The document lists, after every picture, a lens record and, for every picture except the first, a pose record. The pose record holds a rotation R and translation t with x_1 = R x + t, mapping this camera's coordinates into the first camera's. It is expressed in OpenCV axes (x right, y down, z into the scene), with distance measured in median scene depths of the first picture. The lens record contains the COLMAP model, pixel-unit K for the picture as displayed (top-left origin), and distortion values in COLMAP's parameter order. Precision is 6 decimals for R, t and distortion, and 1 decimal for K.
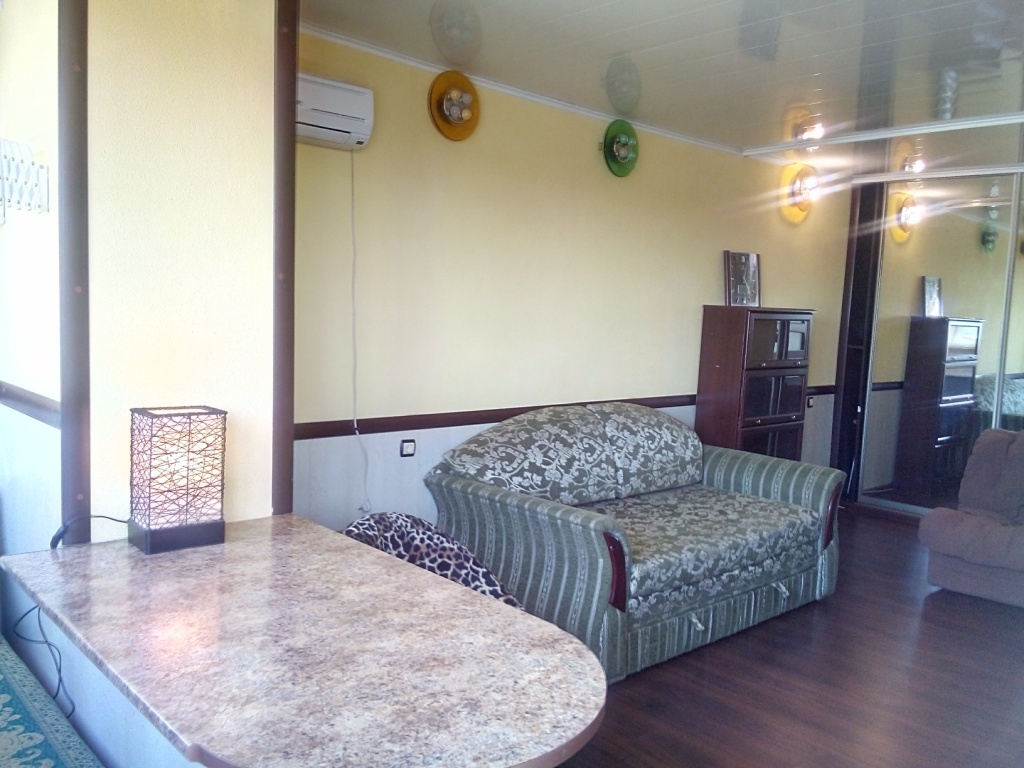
lens RADIAL K [[819.5, 0, 512.0], [0, 819.5, 384.0], [0, 0, 1]] dist [0.026640, -0.107878]
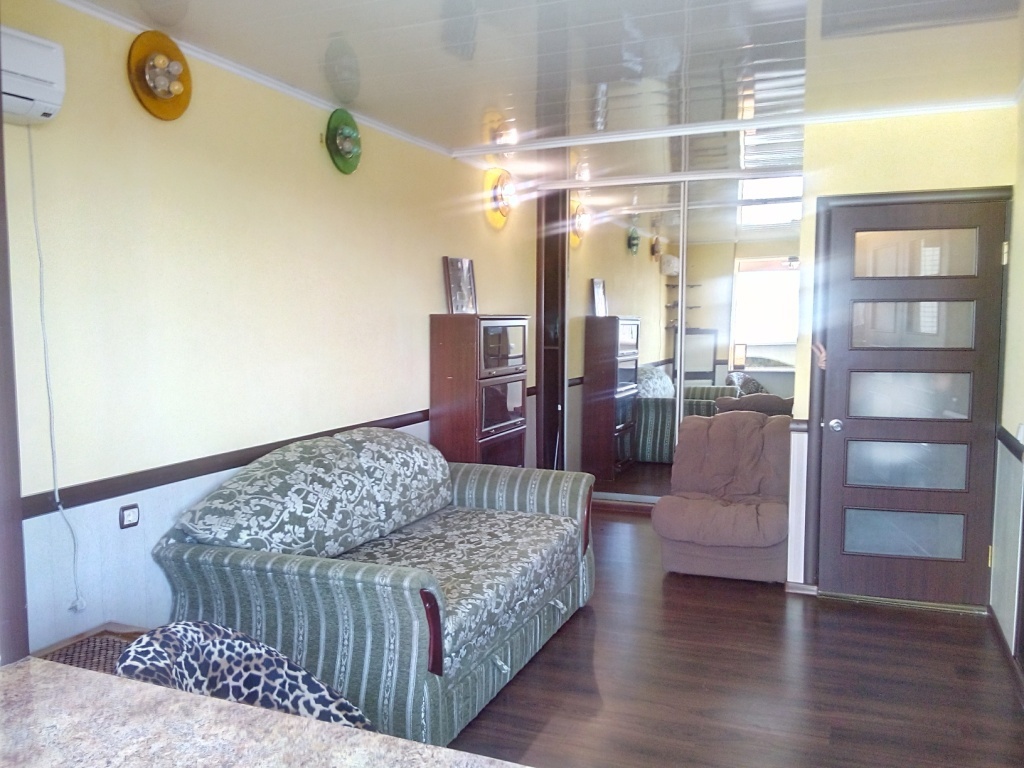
lens RADIAL K [[819.5, 0, 512.0], [0, 819.5, 384.0], [0, 0, 1]] dist [0.026640, -0.107878]
pose [[0.907500, -0.074908, 0.413318, -0.106456], [0.078437, 0.996883, 0.008453, -0.023339], [-0.412663, 0.024748, 0.910548, 0.149036]]
